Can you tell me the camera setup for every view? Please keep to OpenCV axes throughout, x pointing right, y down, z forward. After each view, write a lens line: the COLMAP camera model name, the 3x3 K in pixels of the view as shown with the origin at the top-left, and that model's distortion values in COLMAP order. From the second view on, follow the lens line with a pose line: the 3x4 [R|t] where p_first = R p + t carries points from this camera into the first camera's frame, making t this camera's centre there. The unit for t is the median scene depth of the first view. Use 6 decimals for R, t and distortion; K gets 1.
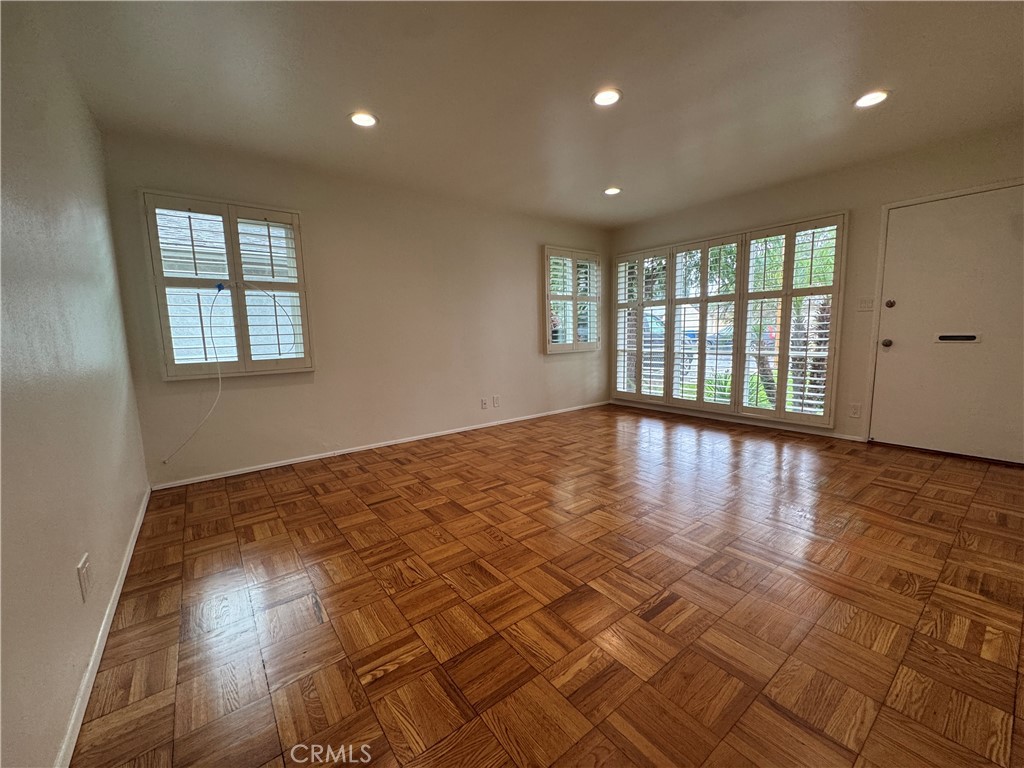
lens RADIAL K [[405.5, 0, 512.0], [0, 405.5, 384.0], [0, 0, 1]] dist [-0.028065, 0.000020]
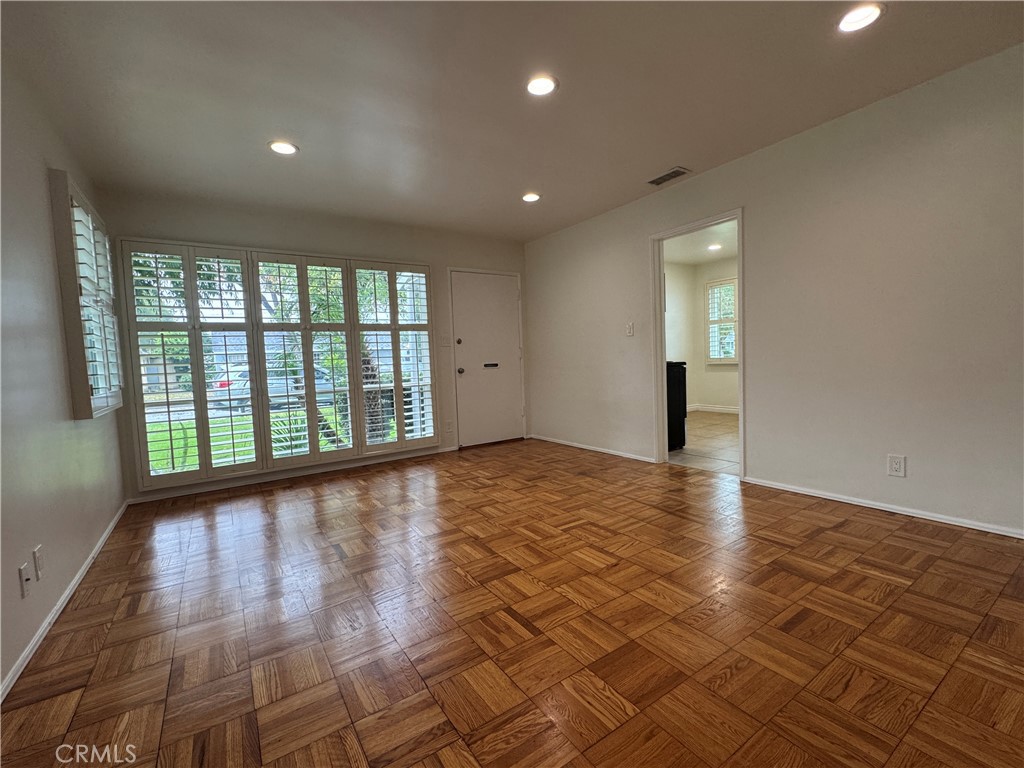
lens RADIAL K [[443.9, 0, 512.0], [0, 443.9, 384.0], [0, 0, 1]] dist [0.026407, 0.000046]
pose [[0.060794, -0.040345, 0.997335, -0.528292], [0.161880, 0.986353, 0.030033, -0.076553], [-0.984936, 0.159623, 0.066495, 0.738072]]
